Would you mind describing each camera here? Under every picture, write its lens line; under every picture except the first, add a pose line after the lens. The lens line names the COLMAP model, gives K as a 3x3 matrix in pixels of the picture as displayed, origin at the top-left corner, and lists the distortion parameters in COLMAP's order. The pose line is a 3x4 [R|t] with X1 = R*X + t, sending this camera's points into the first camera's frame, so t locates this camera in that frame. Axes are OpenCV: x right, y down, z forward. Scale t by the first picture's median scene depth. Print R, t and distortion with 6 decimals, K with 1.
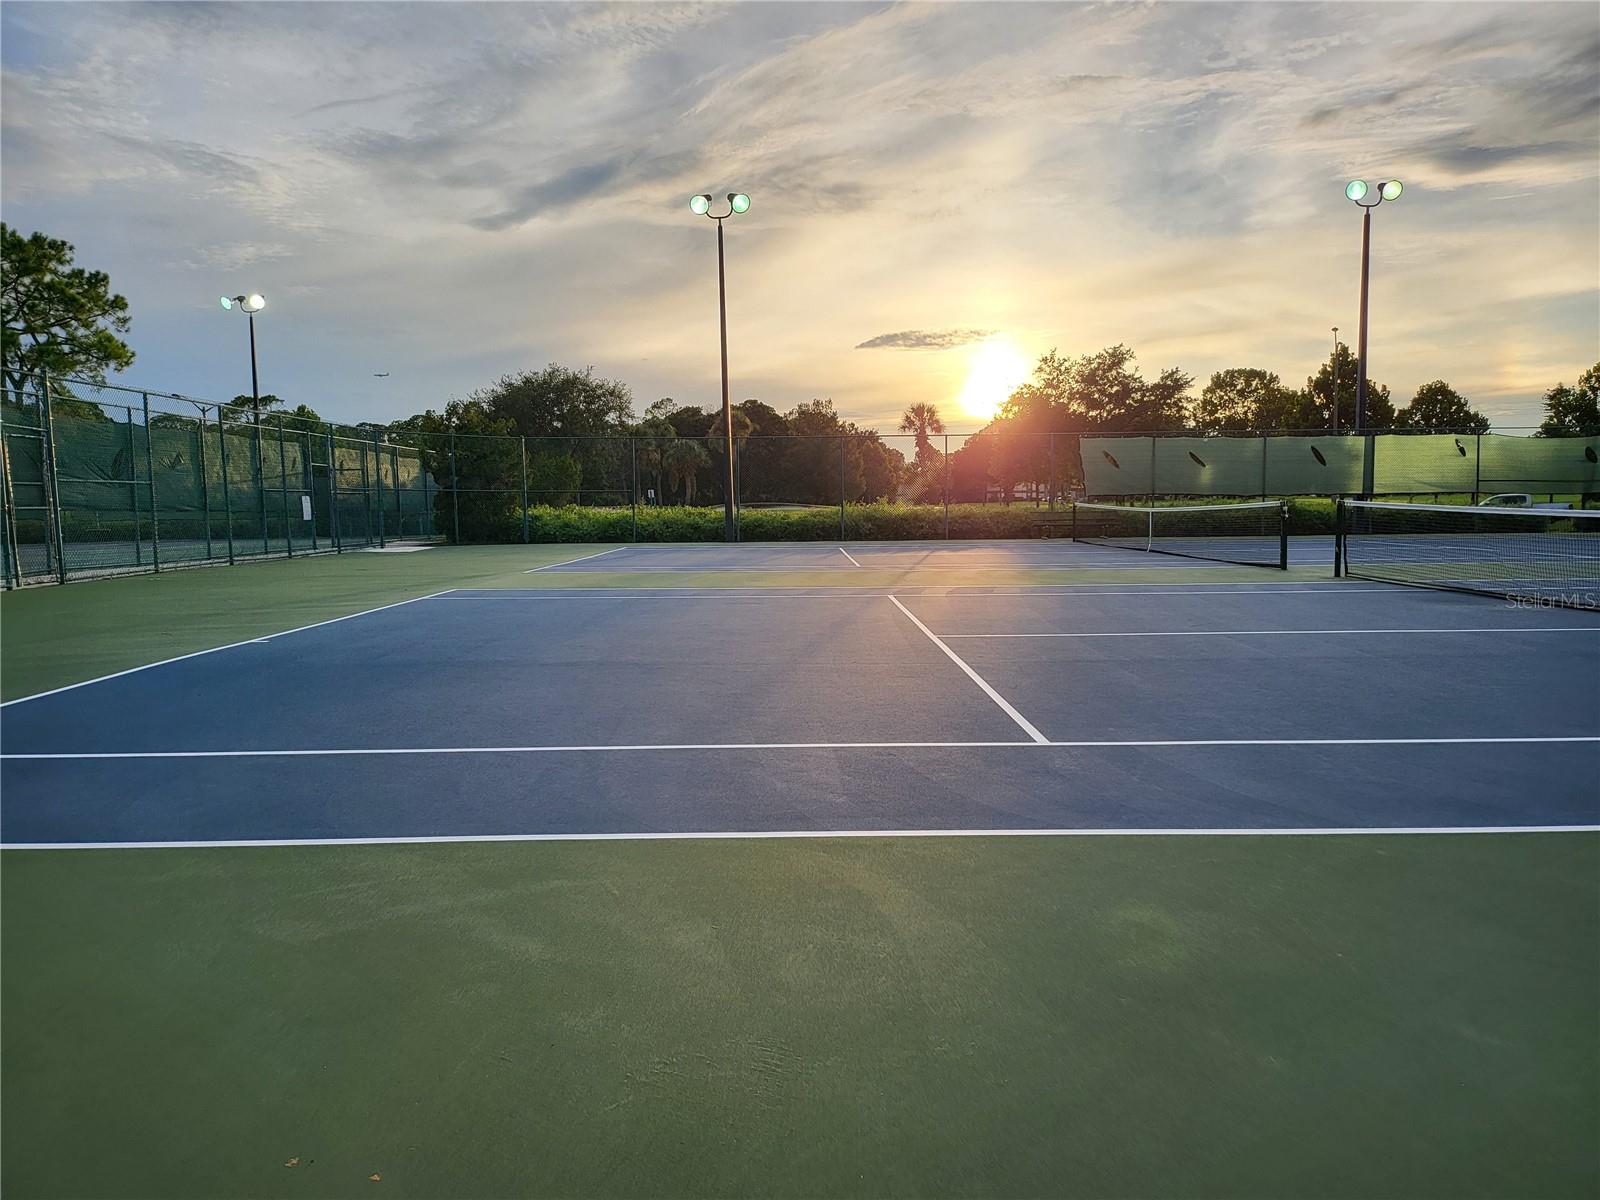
lens RADIAL K [[1132.6, 0, 800.0], [0, 1132.6, 600.0], [0, 0, 1]] dist [0.002358, 0.000534]
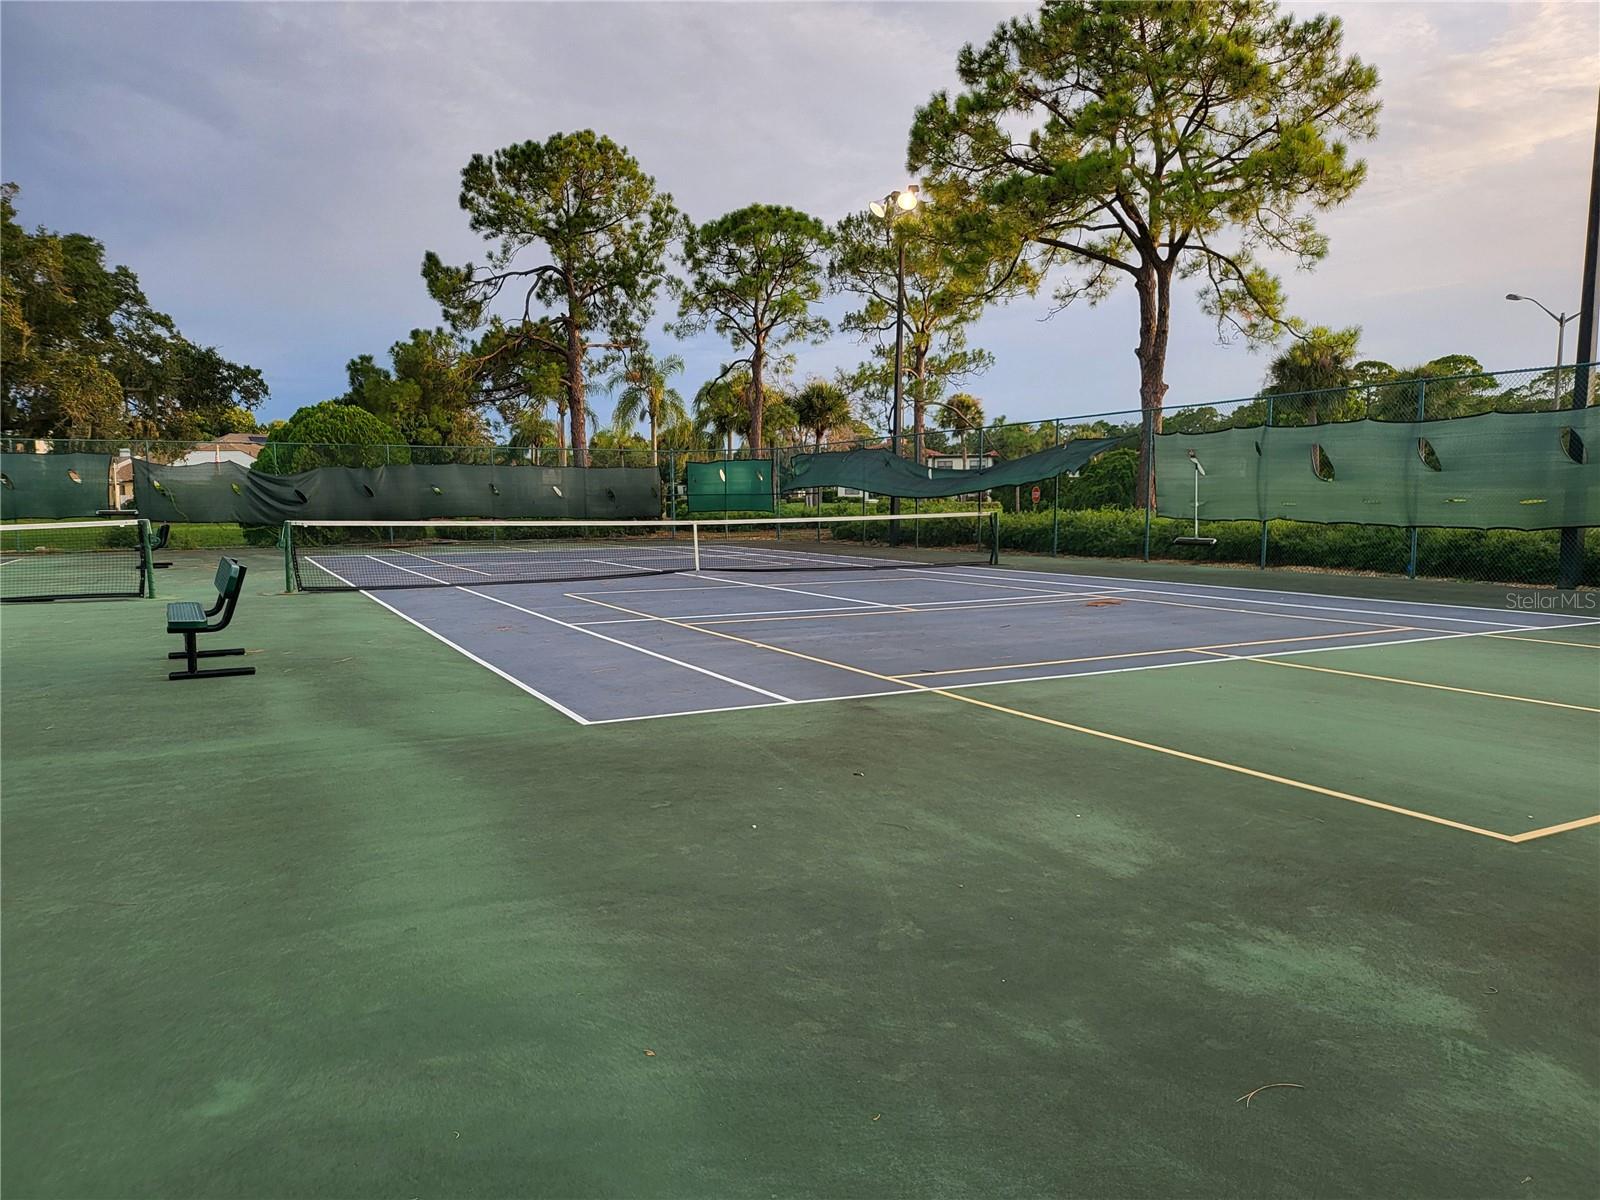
lens RADIAL K [[1132.6, 0, 800.0], [0, 1132.6, 600.0], [0, 0, 1]] dist [0.002358, 0.000534]
pose [[0.452173, 0.102827, -0.885983, -0.248892], [-0.080495, 0.993983, 0.074280, -0.052380], [0.888291, 0.037730, 0.457729, 0.565258]]
